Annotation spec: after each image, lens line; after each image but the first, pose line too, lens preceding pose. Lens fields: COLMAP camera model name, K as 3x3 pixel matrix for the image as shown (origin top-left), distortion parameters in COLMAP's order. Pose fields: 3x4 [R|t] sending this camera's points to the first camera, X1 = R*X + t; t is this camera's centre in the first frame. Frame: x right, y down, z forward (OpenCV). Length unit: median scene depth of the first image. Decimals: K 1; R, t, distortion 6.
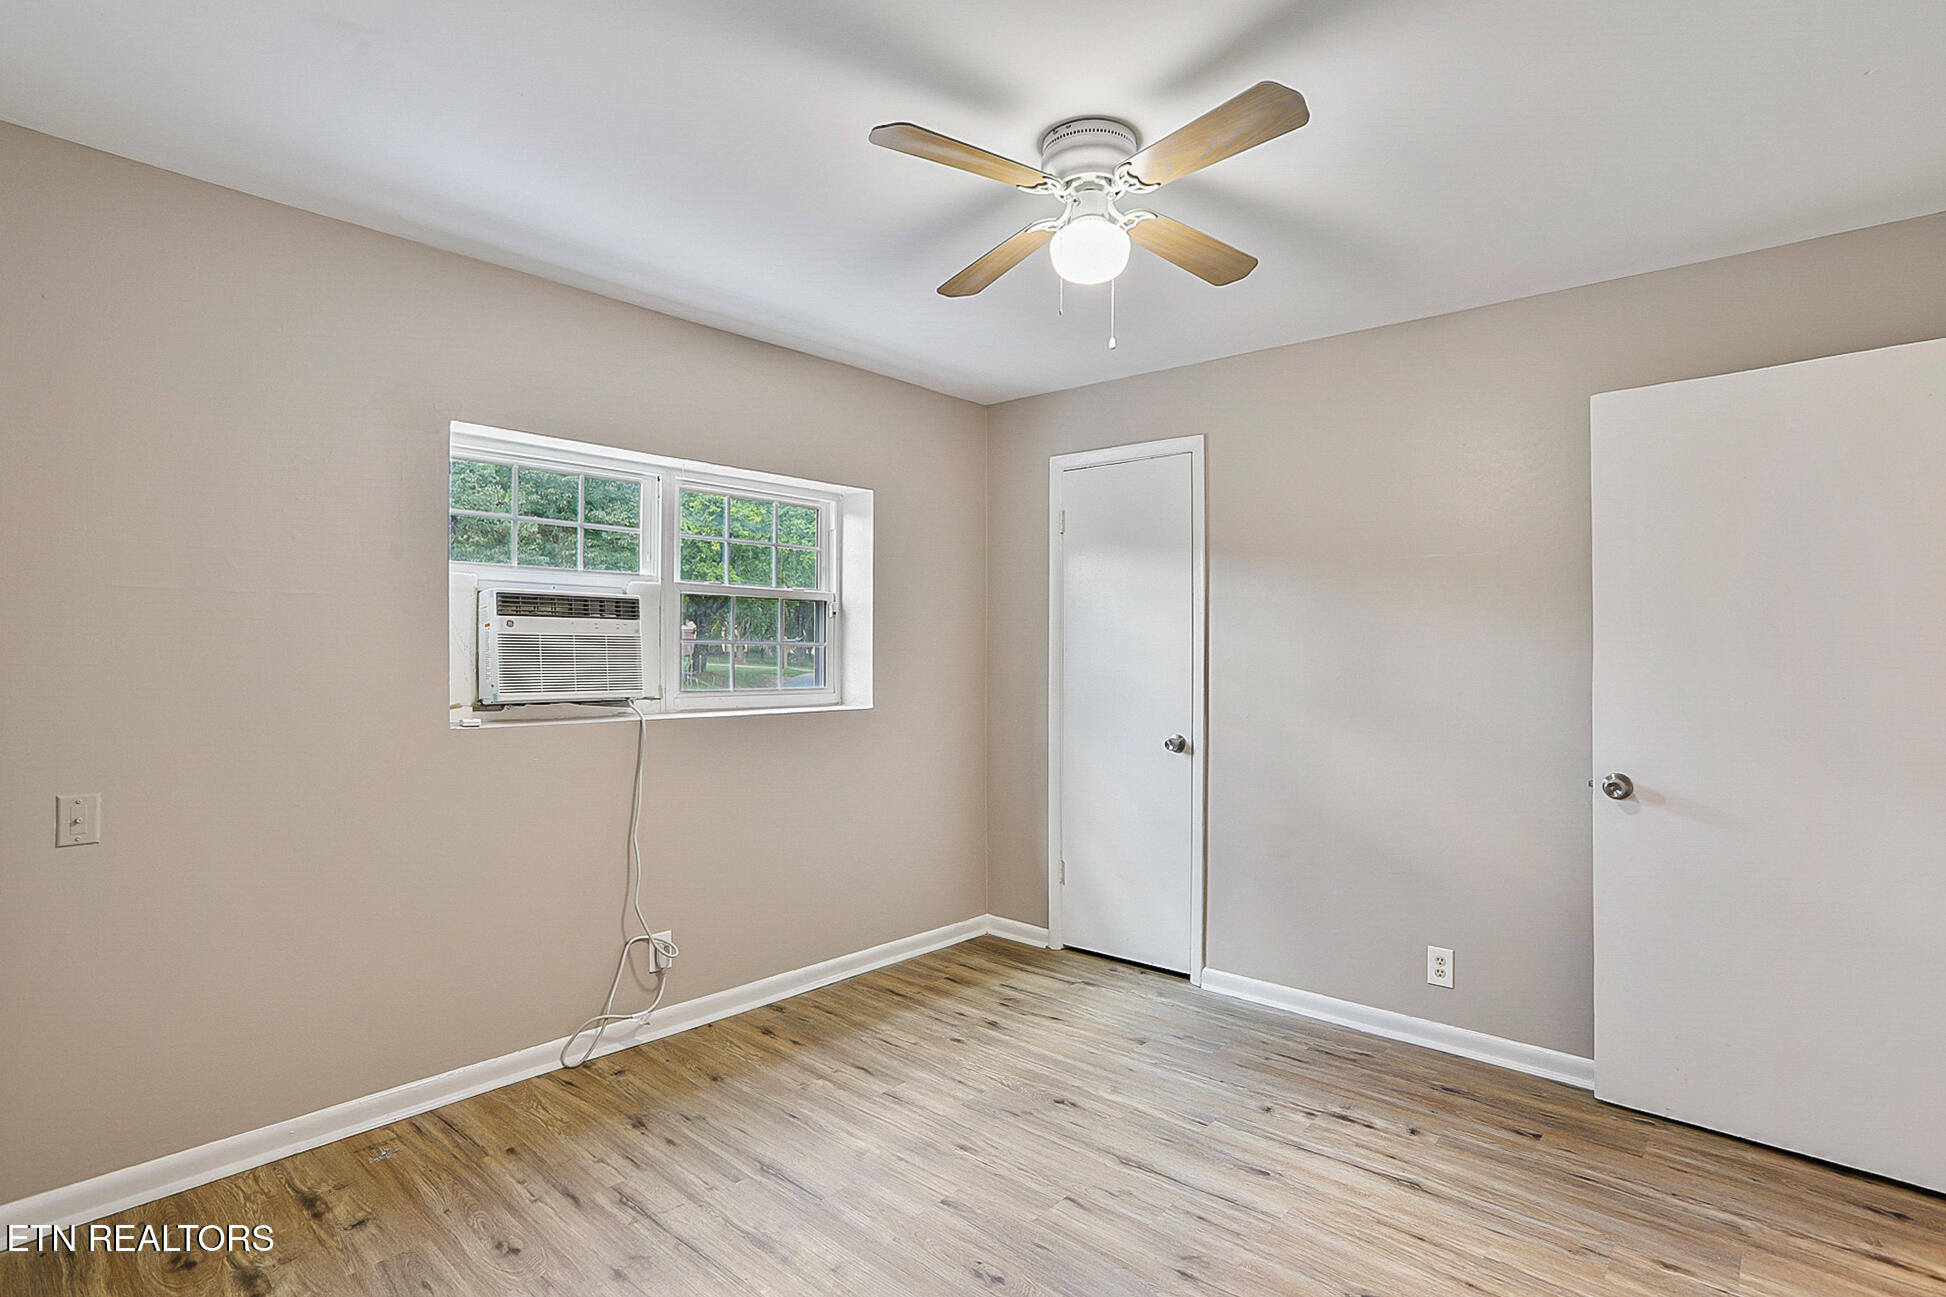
lens RADIAL K [[958.7, 0, 965.0], [0, 958.7, 640.8], [0, 0, 1]] dist [-0.048596, 0.029500]
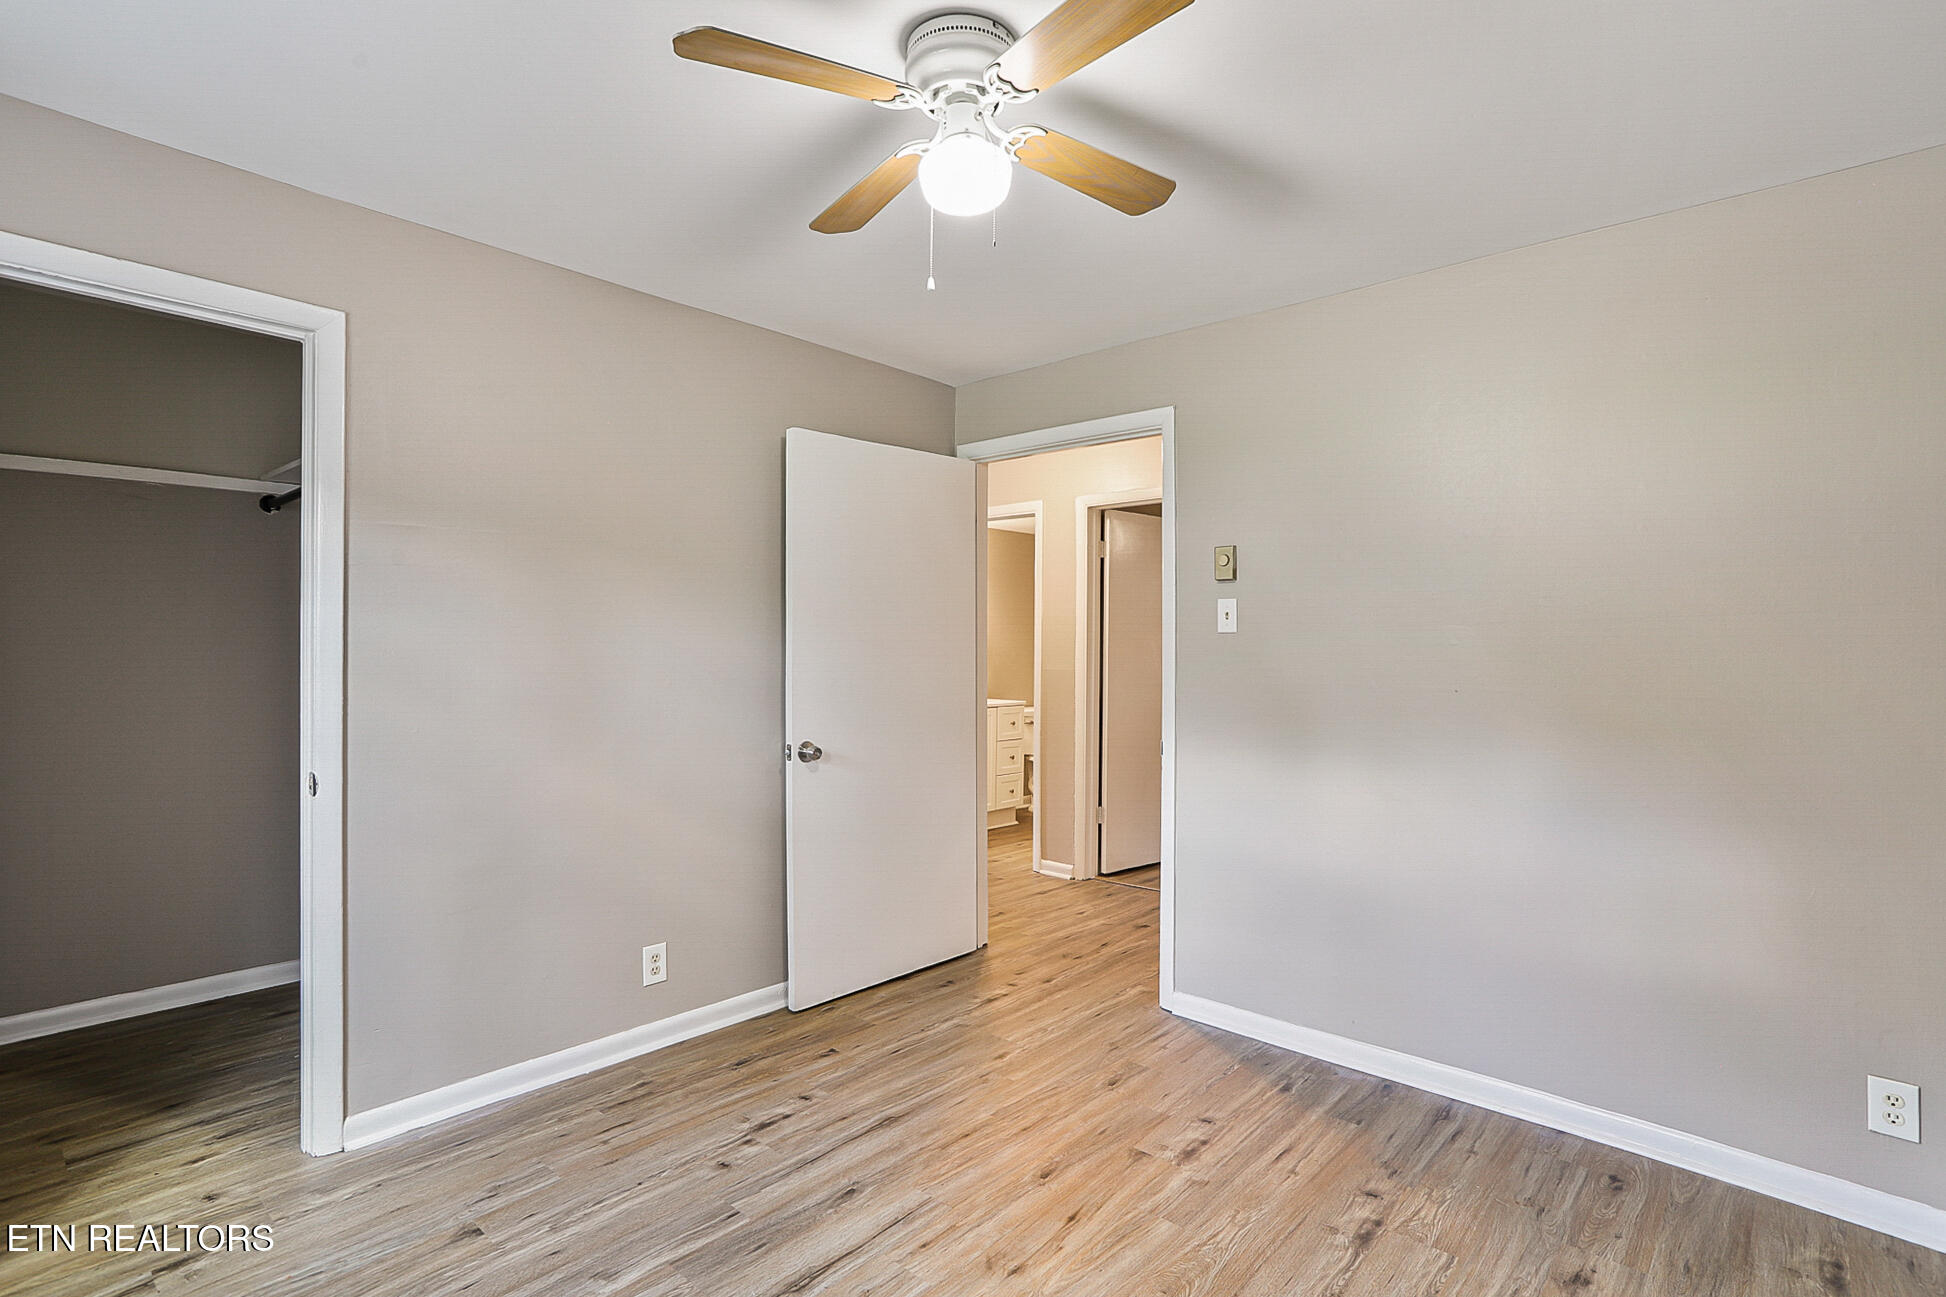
lens RADIAL K [[958.7, 0, 1019.3], [0, 958.7, 640.1], [0, 0, 1]] dist [-0.048596, 0.029500]
pose [[-0.012060, -0.005270, 0.999913, -0.545922], [-0.015537, 0.999866, 0.005082, -0.001528], [-0.999807, -0.015474, -0.012140, 0.726438]]
